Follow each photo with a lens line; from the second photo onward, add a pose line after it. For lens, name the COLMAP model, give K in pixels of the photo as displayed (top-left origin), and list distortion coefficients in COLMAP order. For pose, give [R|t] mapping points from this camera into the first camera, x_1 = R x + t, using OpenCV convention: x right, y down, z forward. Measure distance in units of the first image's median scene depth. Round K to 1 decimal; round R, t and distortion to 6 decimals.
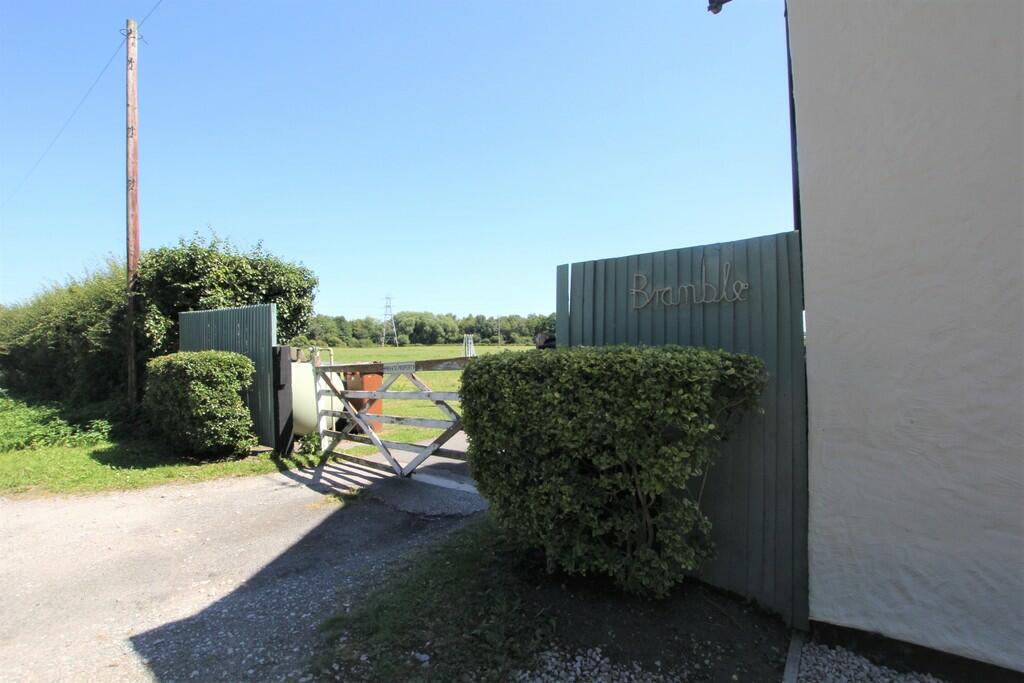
lens RADIAL K [[478.1, 0, 512.0], [0, 478.1, 341.5], [0, 0, 1]] dist [-0.026726, 0.001682]
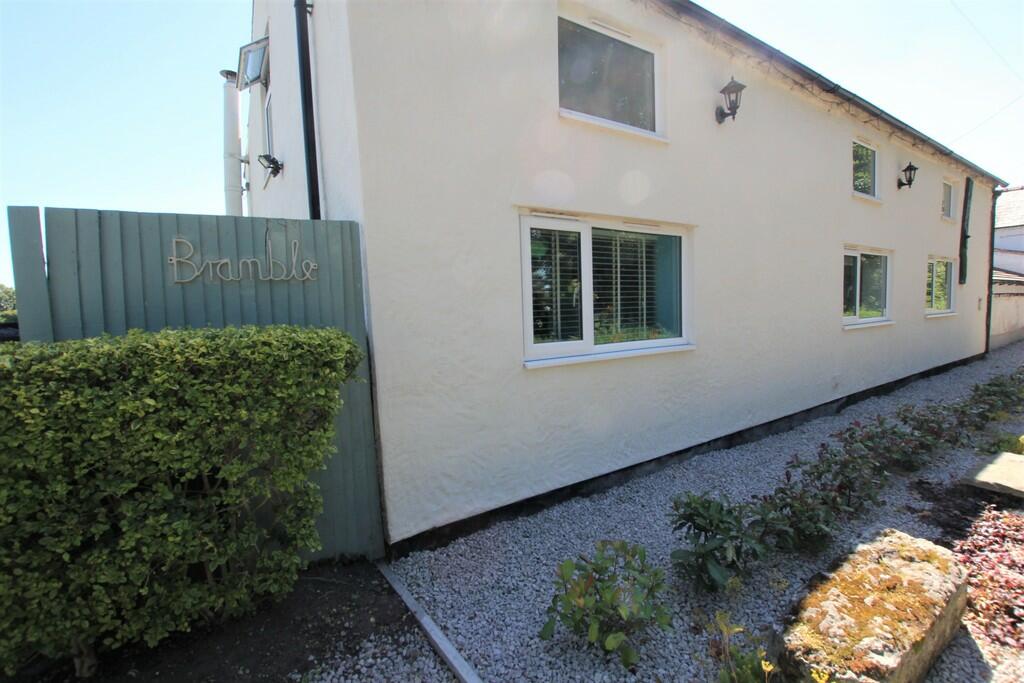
lens RADIAL K [[478.1, 0, 512.0], [0, 478.1, 341.5], [0, 0, 1]] dist [-0.026726, 0.001682]
pose [[0.330647, -0.065949, 0.941447, -0.377697], [0.027785, 0.997803, 0.060138, -0.003245], [-0.943345, 0.006274, 0.331753, 0.270587]]
